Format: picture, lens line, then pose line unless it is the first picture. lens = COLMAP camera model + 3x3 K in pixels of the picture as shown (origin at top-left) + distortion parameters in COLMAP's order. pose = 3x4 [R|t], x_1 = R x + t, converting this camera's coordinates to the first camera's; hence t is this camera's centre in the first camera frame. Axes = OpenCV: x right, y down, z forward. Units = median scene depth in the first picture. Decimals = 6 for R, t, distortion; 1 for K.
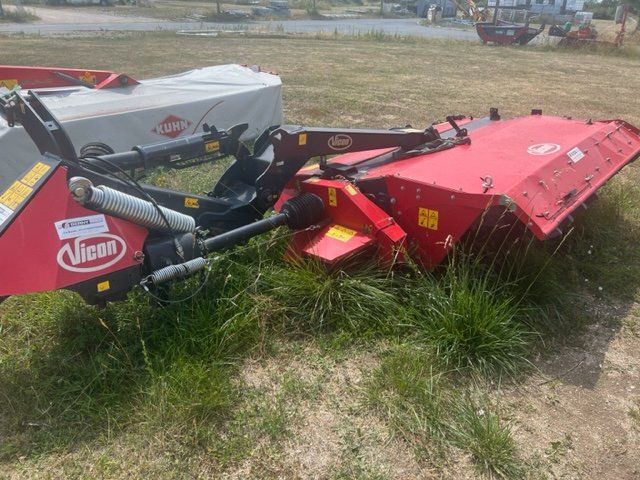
lens RADIAL K [[480.7, 0, 321.1], [0, 480.7, 240.1], [0, 0, 1]] dist [0.011720, 0.002288]
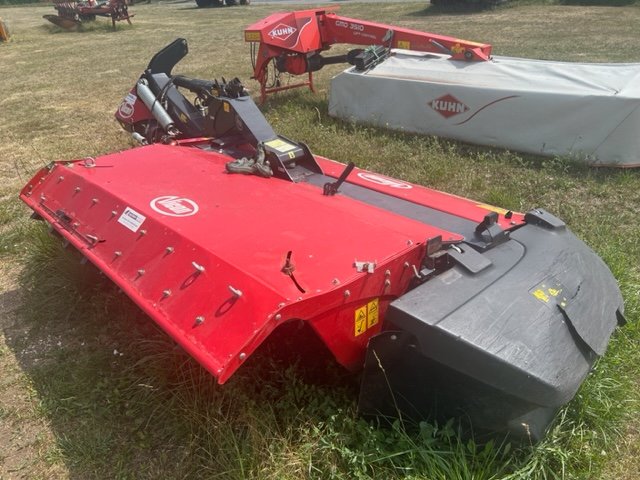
lens RADIAL K [[480.7, 0, 320.8], [0, 480.7, 239.0], [0, 0, 1]] dist [0.011720, 0.002288]
pose [[-0.077243, 0.464078, -0.882420, 1.222626], [-0.396932, 0.797584, 0.454207, -0.621013], [0.914592, 0.385345, 0.122600, 1.269006]]
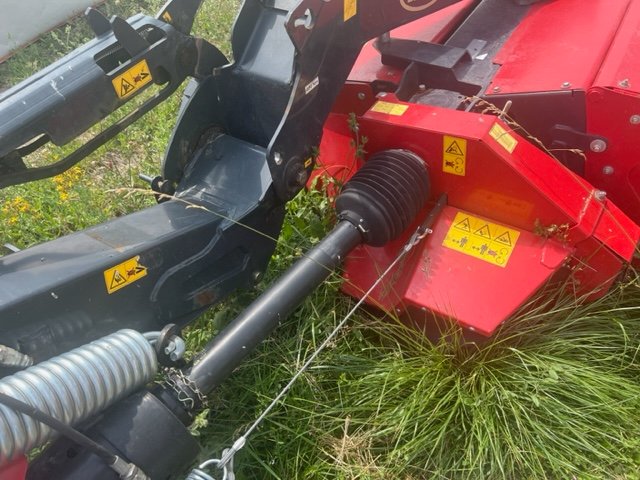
lens RADIAL K [[480.7, 0, 319.6], [0, 480.7, 241.3], [0, 0, 1]] dist [0.011720, 0.002288]
pose [[0.981678, -0.176932, 0.070739, -0.134041], [0.135826, 0.910117, 0.391456, -0.201974], [-0.133642, -0.374676, 0.917474, 0.600211]]
